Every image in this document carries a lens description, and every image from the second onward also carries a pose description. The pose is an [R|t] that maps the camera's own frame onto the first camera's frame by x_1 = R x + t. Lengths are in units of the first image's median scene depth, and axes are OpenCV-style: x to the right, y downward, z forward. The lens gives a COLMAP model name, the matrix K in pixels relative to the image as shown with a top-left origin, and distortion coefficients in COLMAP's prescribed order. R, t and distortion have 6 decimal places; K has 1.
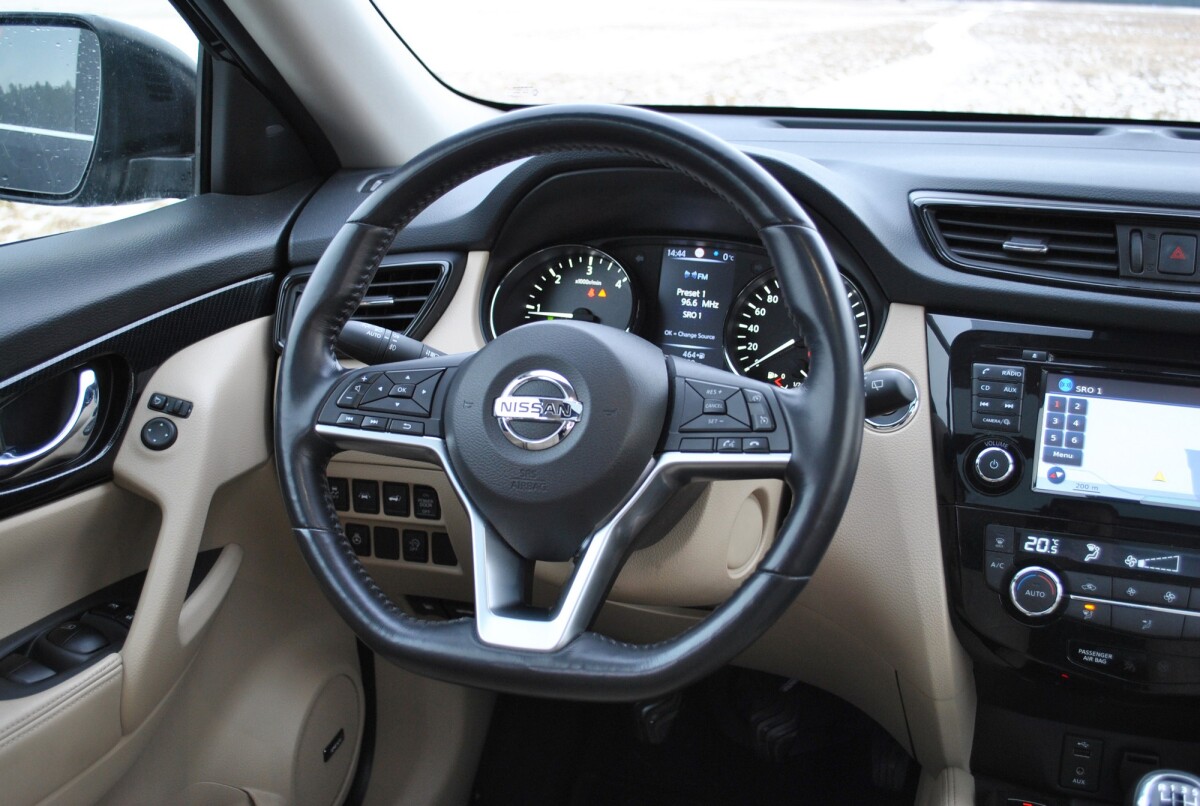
lens RADIAL K [[1246.6, 0, 594.6], [0, 1246.6, 395.7], [0, 0, 1]] dist [-0.058085, -0.006299]
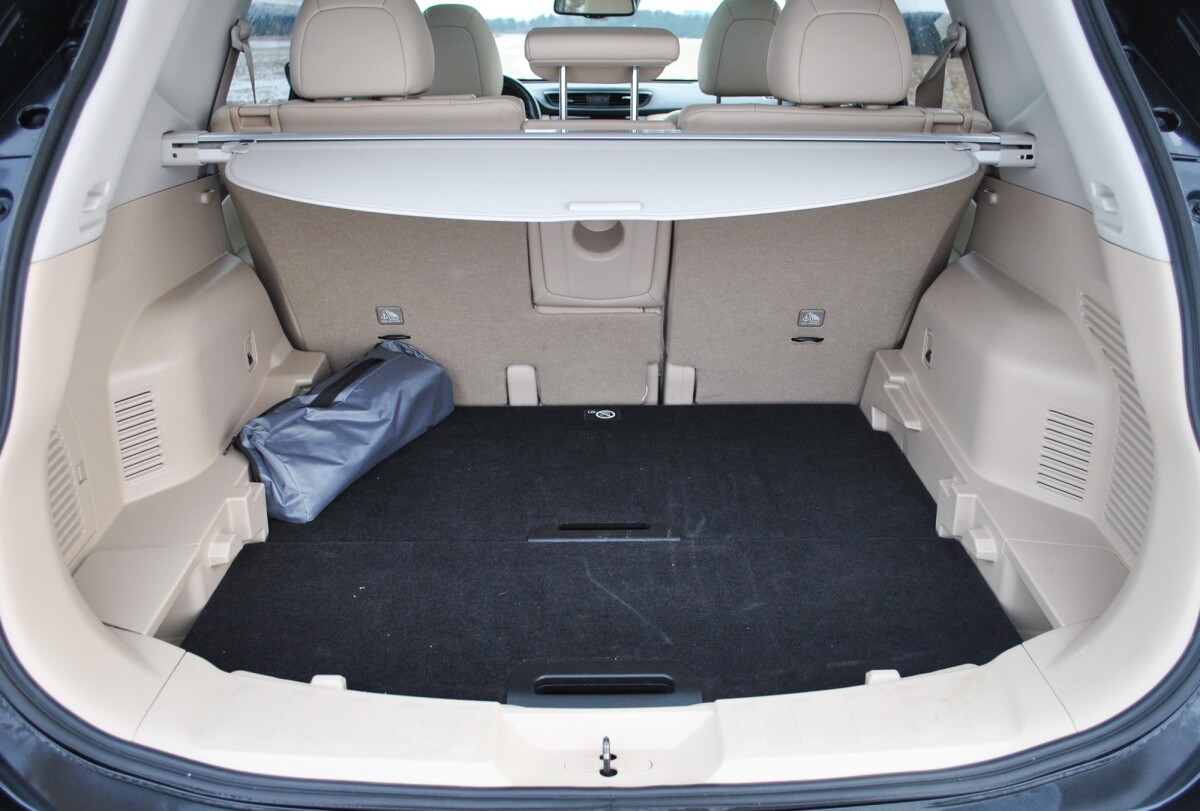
lens RADIAL K [[934.1, 0, 594.3], [0, 934.1, 398.6], [0, 0, 1]] dist [-0.078146, 0.001786]
pose [[0.947090, -0.121205, 0.297204, -0.798187], [0.103779, 0.991859, 0.073789, 0.802901], [-0.303728, -0.039041, 0.951959, -2.603948]]
